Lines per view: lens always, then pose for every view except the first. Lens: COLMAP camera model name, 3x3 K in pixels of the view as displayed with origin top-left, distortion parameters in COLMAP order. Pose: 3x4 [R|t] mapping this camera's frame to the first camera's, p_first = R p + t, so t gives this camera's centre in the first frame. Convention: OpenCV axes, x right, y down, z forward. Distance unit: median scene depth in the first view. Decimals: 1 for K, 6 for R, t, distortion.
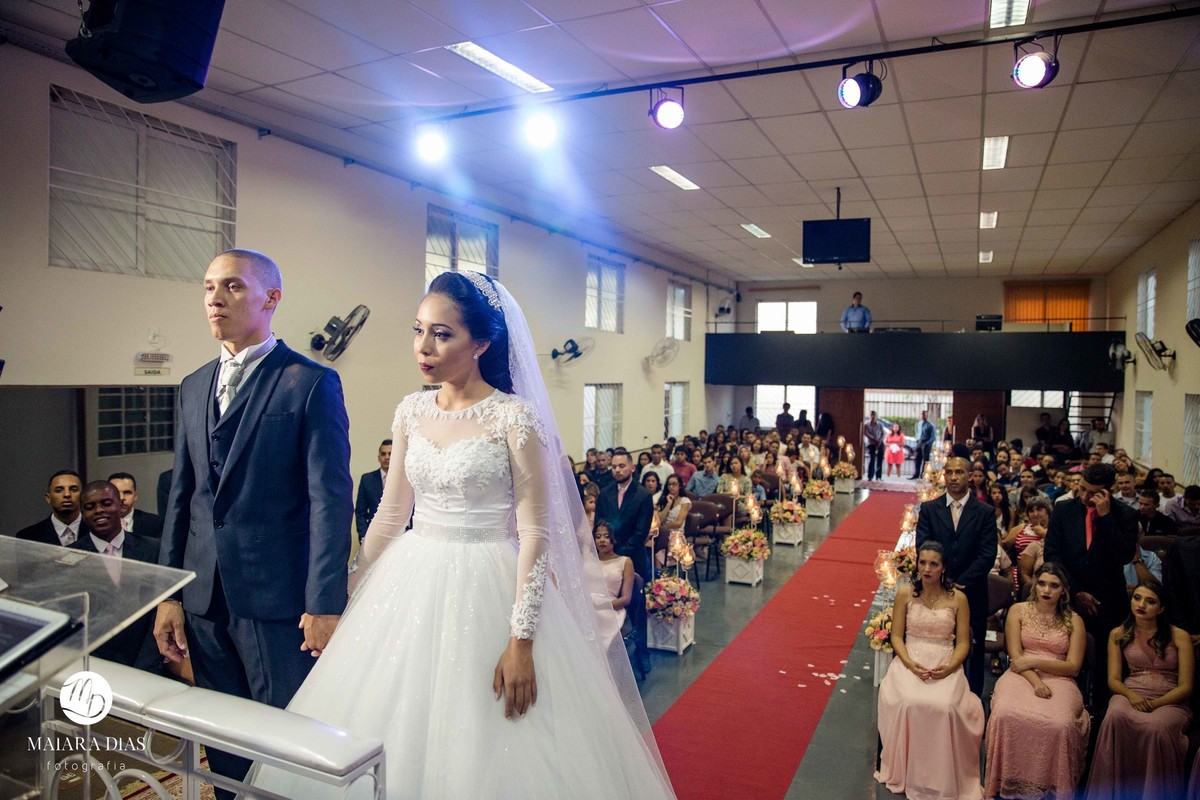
lens RADIAL K [[816.1, 0, 588.3], [0, 816.1, 381.2], [0, 0, 1]] dist [-0.059210, 0.024631]
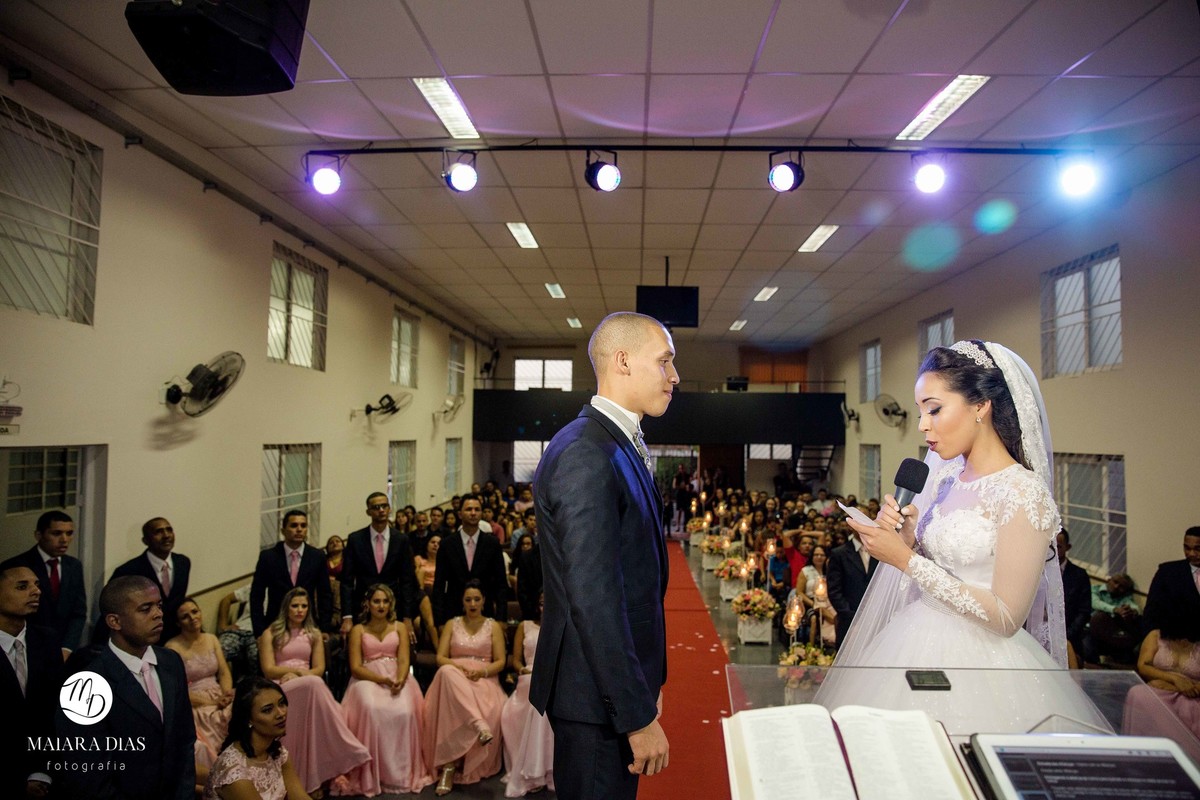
lens RADIAL K [[816.1, 0, 609.0], [0, 816.1, 387.6], [0, 0, 1]] dist [-0.059210, 0.024631]
pose [[0.922036, 0.018978, 0.386638, -0.147553], [0.003839, 0.998300, -0.058157, -0.003444], [-0.387084, 0.055107, 0.920396, 0.039093]]
